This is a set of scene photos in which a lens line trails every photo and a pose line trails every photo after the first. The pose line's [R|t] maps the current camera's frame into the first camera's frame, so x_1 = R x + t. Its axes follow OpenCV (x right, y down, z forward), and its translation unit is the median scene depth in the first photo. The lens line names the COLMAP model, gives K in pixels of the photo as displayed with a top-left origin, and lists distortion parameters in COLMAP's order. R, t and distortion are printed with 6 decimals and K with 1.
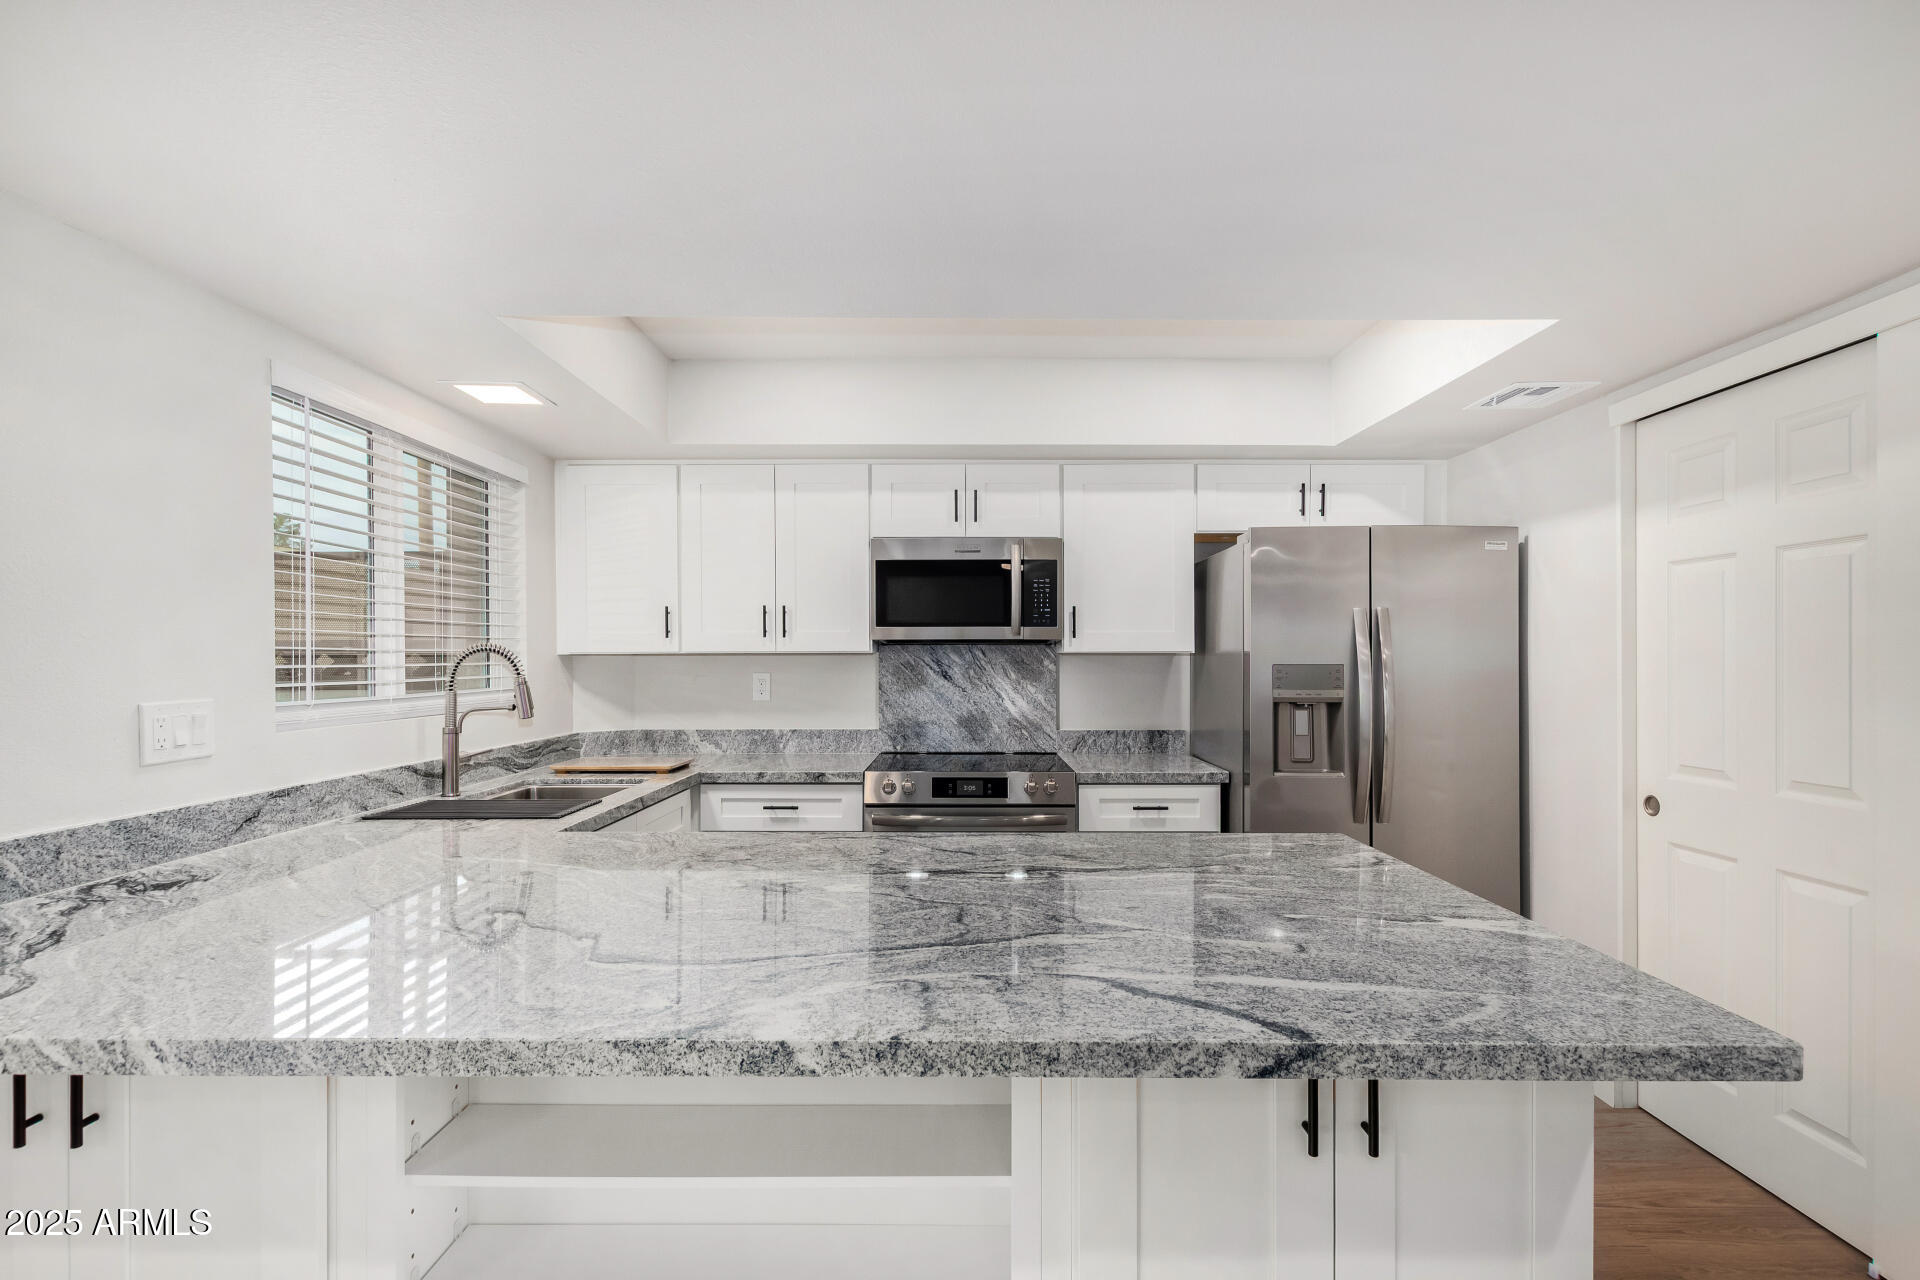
lens RADIAL K [[893.2, 0, 948.2], [0, 893.2, 640.6], [0, 0, 1]] dist [0.009062, -0.004824]
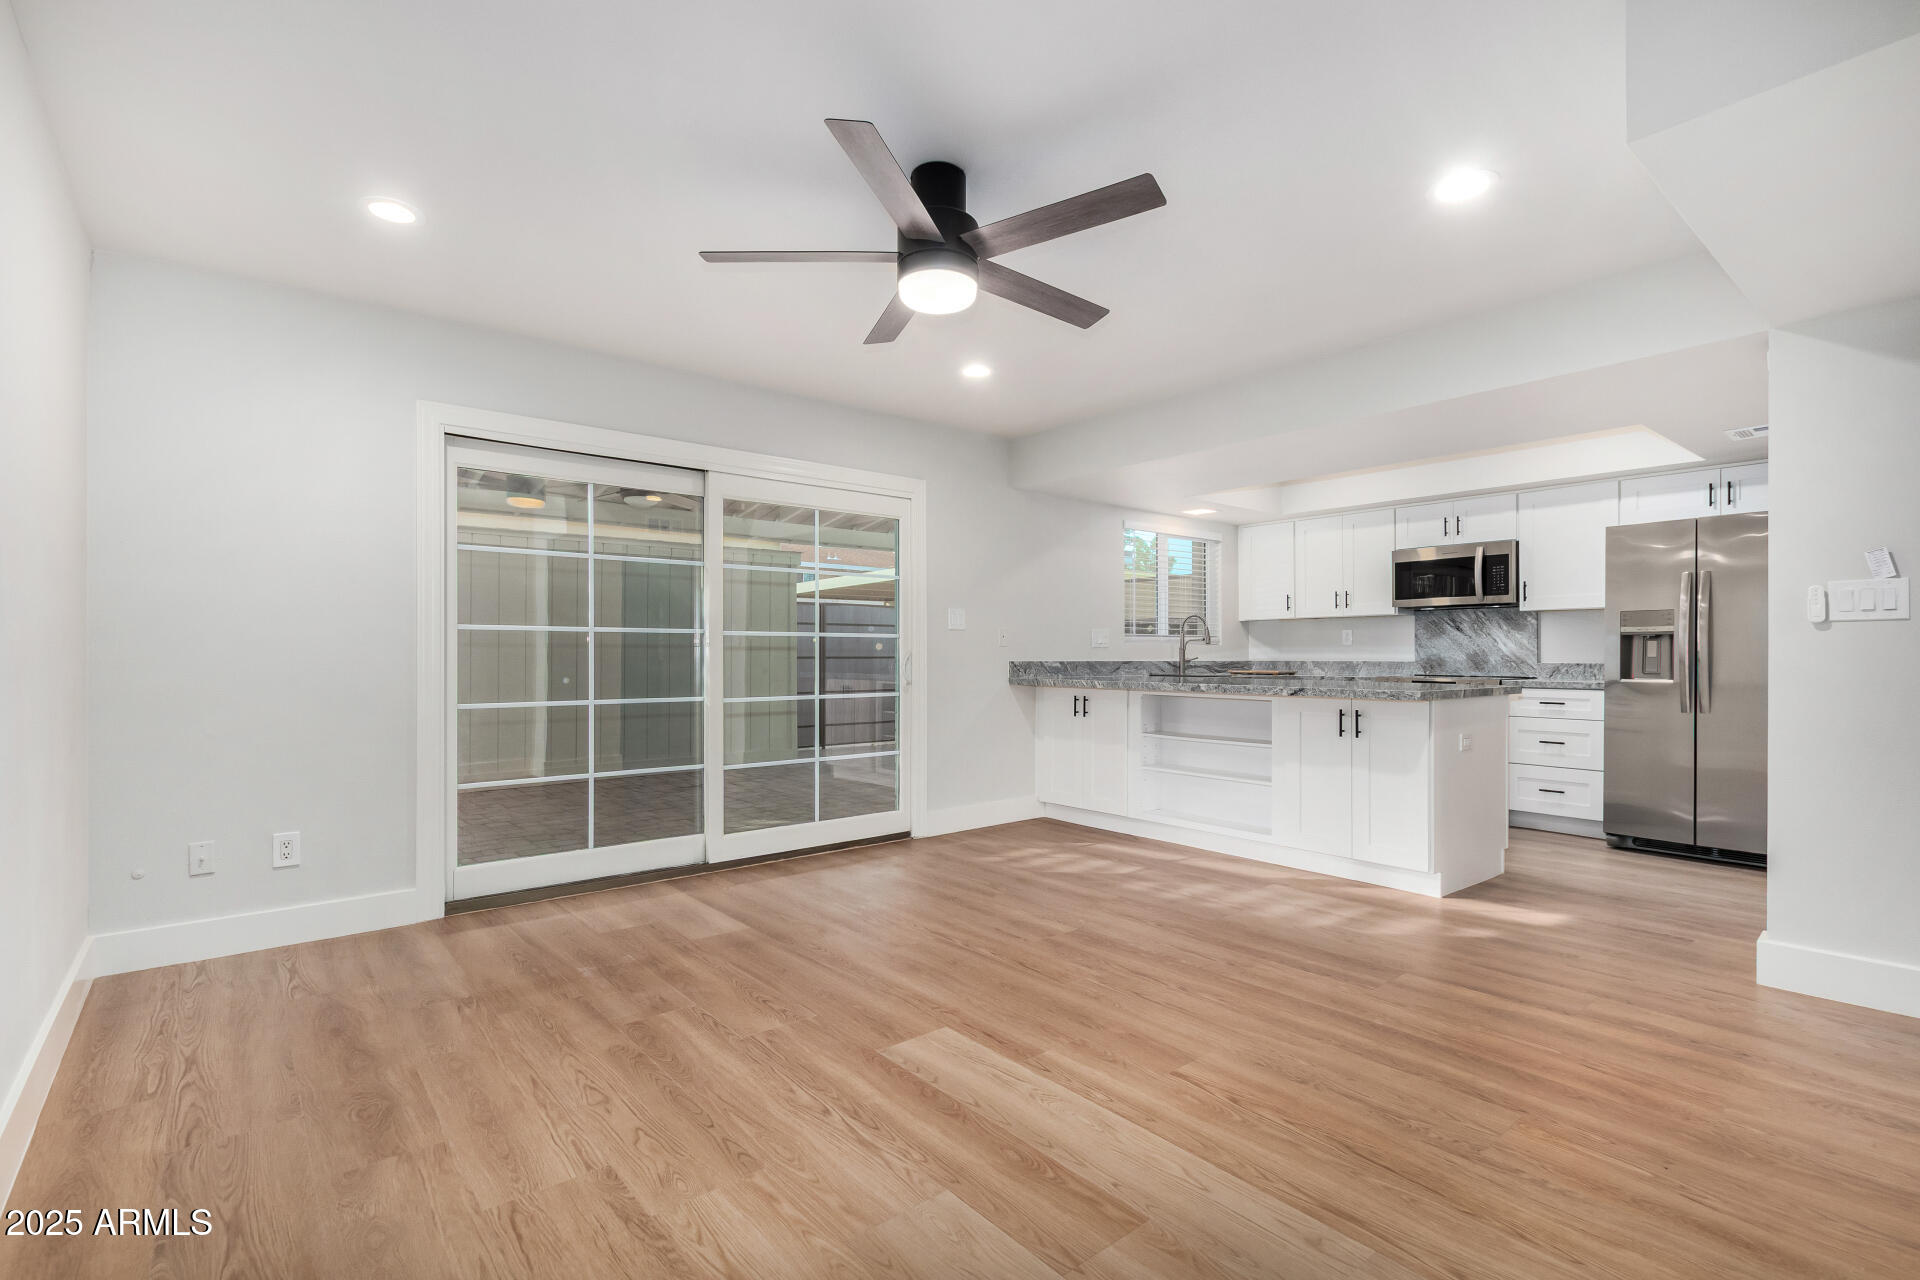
lens RADIAL K [[893.2, 0, 988.1], [0, 893.2, 647.3], [0, 0, 1]] dist [0.009062, -0.004824]
pose [[0.673345, -0.007367, -0.739292, 0.769271], [0.013651, 0.999904, 0.002470, 0.069976], [0.739203, -0.011755, 0.673380, -0.902619]]
